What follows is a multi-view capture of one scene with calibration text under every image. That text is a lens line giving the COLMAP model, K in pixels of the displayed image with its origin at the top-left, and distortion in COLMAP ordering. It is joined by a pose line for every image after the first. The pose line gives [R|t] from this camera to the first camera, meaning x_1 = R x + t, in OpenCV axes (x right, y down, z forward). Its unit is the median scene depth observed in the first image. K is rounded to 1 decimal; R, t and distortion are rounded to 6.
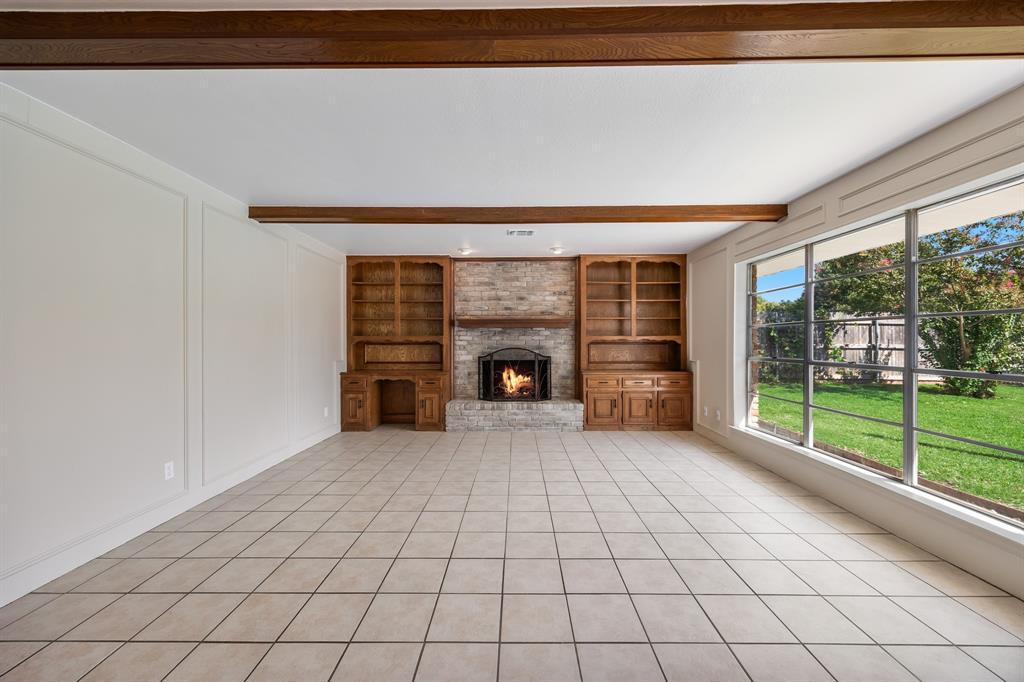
lens RADIAL K [[396.4, 0, 520.1], [0, 396.4, 341.8], [0, 0, 1]] dist [0.006668, -0.001091]
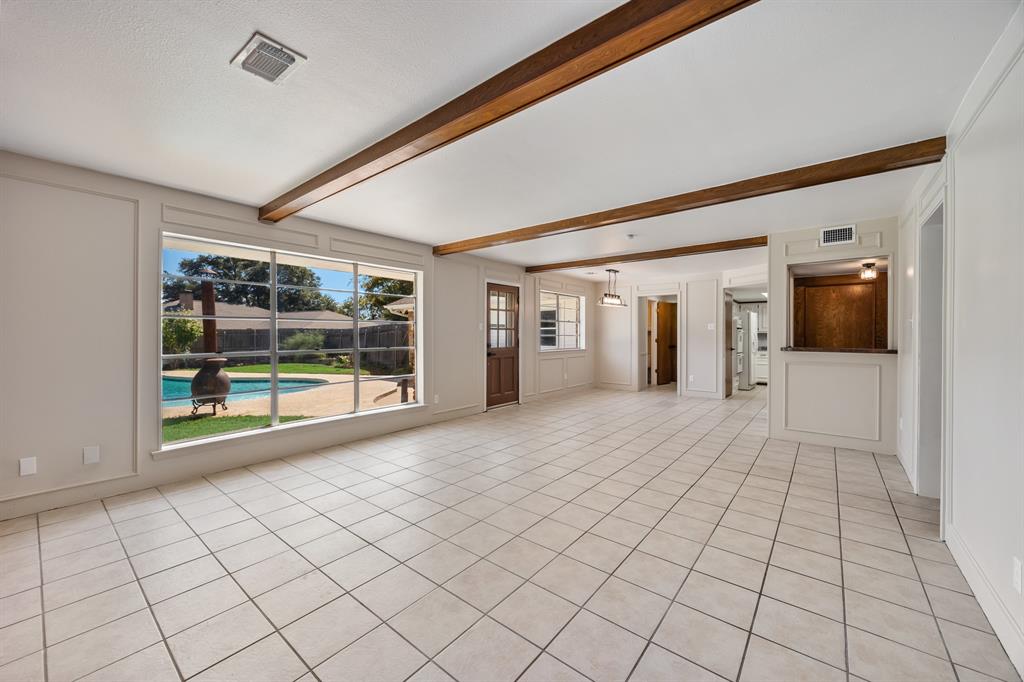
lens RADIAL K [[396.4, 0, 508.0], [0, 396.4, 332.8], [0, 0, 1]] dist [0.006668, -0.001091]
pose [[-0.773869, 0.001246, 0.633345, -0.343553], [0.002537, 0.999996, 0.001133, -0.003635], [-0.633341, 0.002484, -0.773869, 0.920187]]
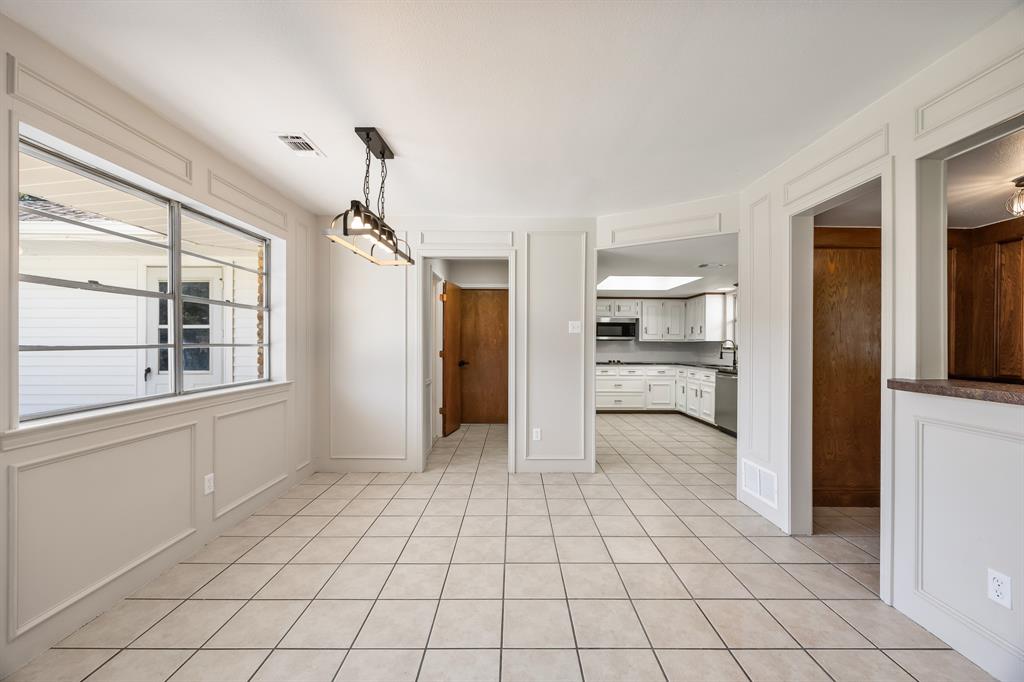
lens RADIAL K [[396.4, 0, 511.1], [0, 396.4, 344.2], [0, 0, 1]] dist [0.006668, -0.001091]
pose [[-0.999947, -0.003704, 0.009617, 0.085679], [-0.003584, 0.999917, 0.012396, -0.000423], [-0.009662, 0.012361, -0.999877, 0.080758]]
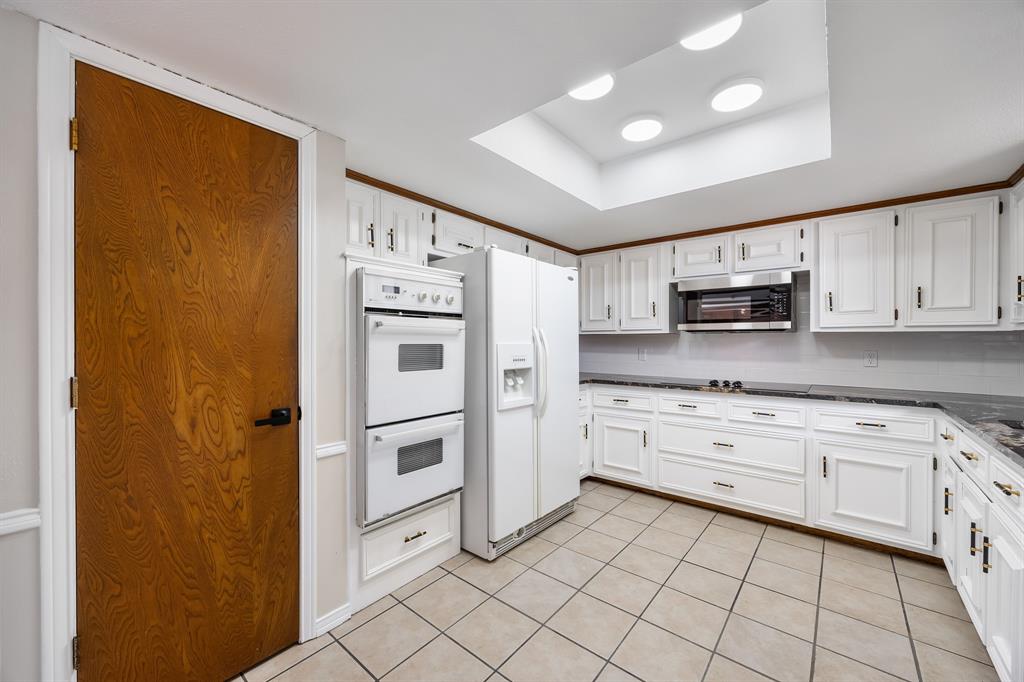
lens RADIAL K [[396.4, 0, 526.0], [0, 396.4, 339.6], [0, 0, 1]] dist [0.006668, -0.001091]
pose [[-0.768929, 0.005922, 0.639307, -0.368386], [0.008517, 0.999963, 0.000982, 0.009650], [-0.639278, 0.006200, -0.768951, -0.632884]]
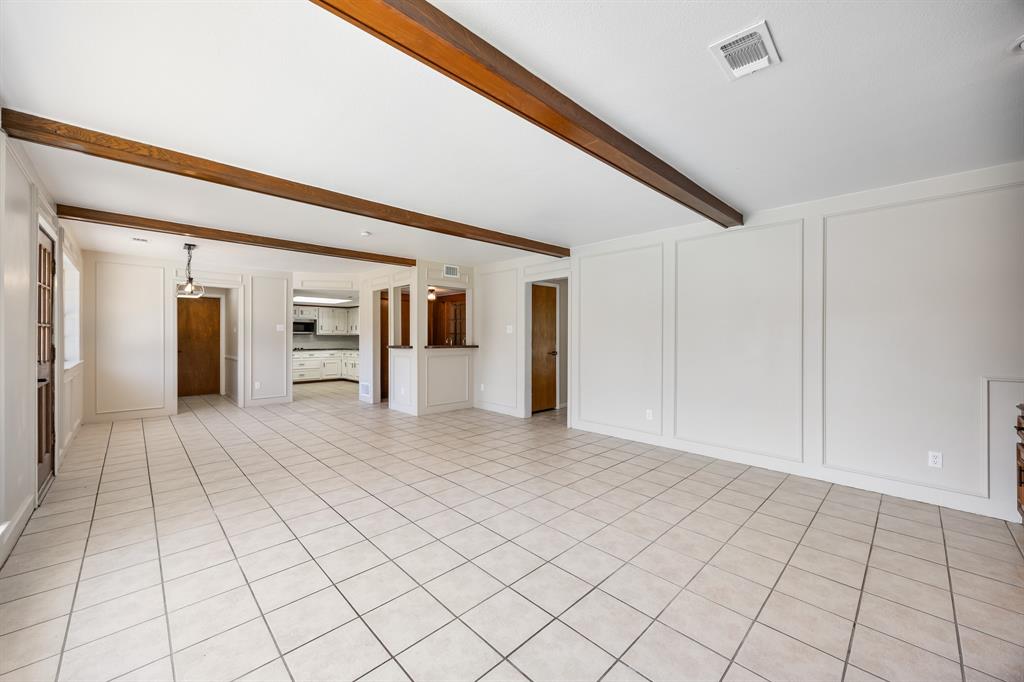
lens RADIAL K [[396.4, 0, 519.2], [0, 396.4, 337.8], [0, 0, 1]] dist [0.006668, -0.001091]
pose [[-0.715688, 0.001326, -0.698419, 0.336547], [-0.006997, 0.999934, 0.009069, -0.006186], [0.698385, 0.011378, -0.715631, 0.893454]]
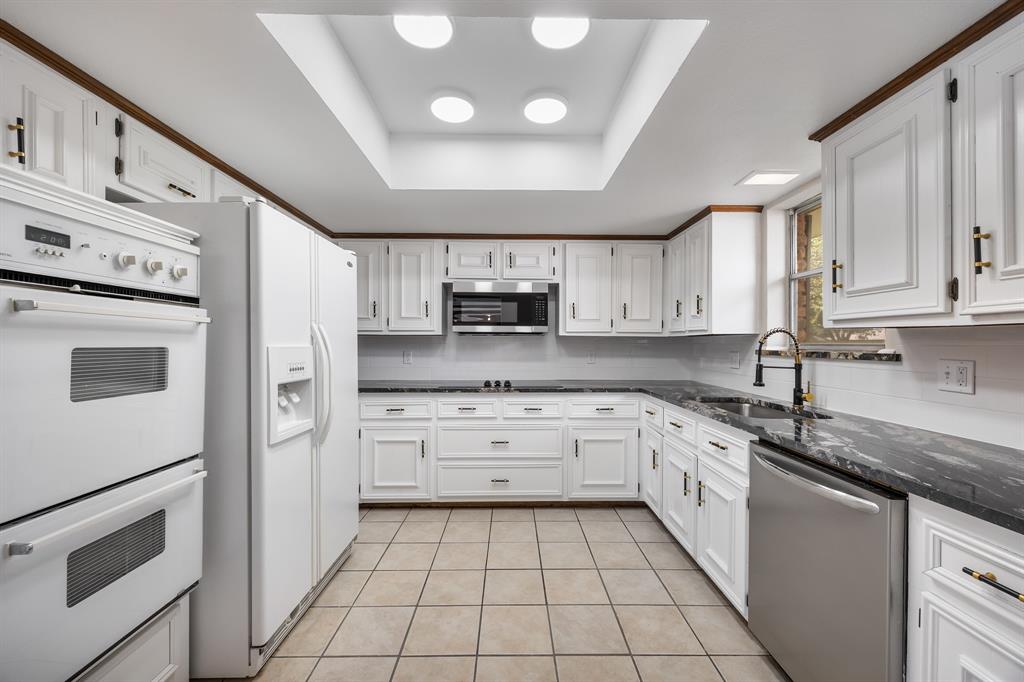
lens RADIAL K [[396.4, 0, 509.6], [0, 396.4, 342.1], [0, 0, 1]] dist [0.006668, -0.001091]
pose [[-0.999934, 0.000785, 0.011481, -0.258924], [0.000857, 0.999980, 0.006292, 0.009488], [-0.011475, 0.006301, -0.999914, -0.654394]]
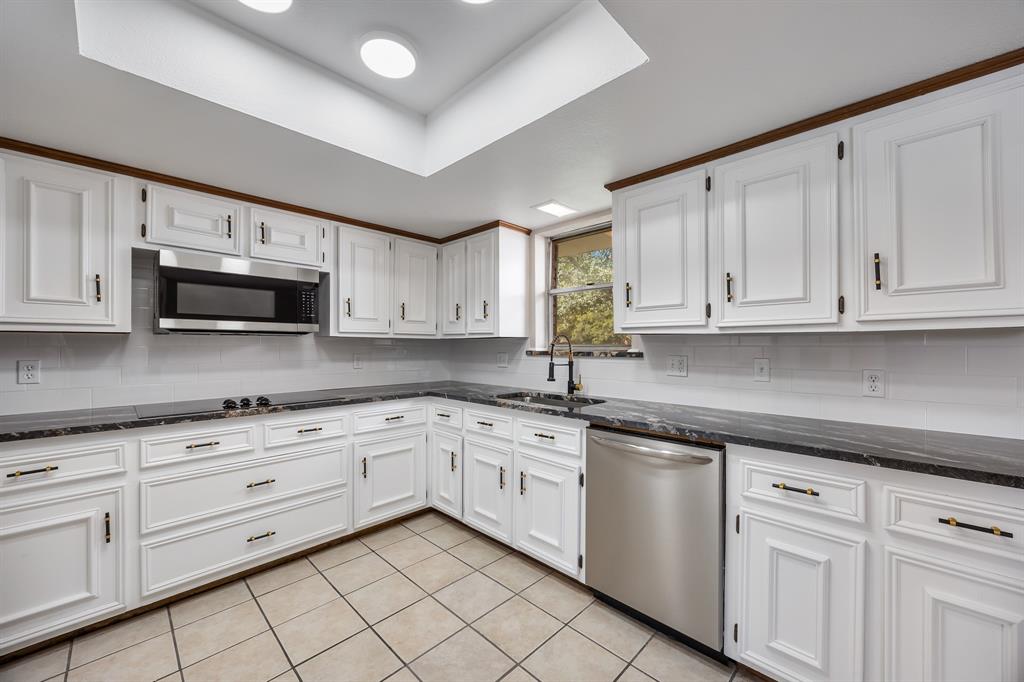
lens RADIAL K [[396.4, 0, 515.4], [0, 396.4, 345.3], [0, 0, 1]] dist [0.006668, -0.001091]
pose [[-0.720297, 0.003801, -0.693656, -0.154261], [-0.003072, 0.999958, 0.008669, 0.009545], [0.693659, 0.008375, -0.720255, -0.736219]]
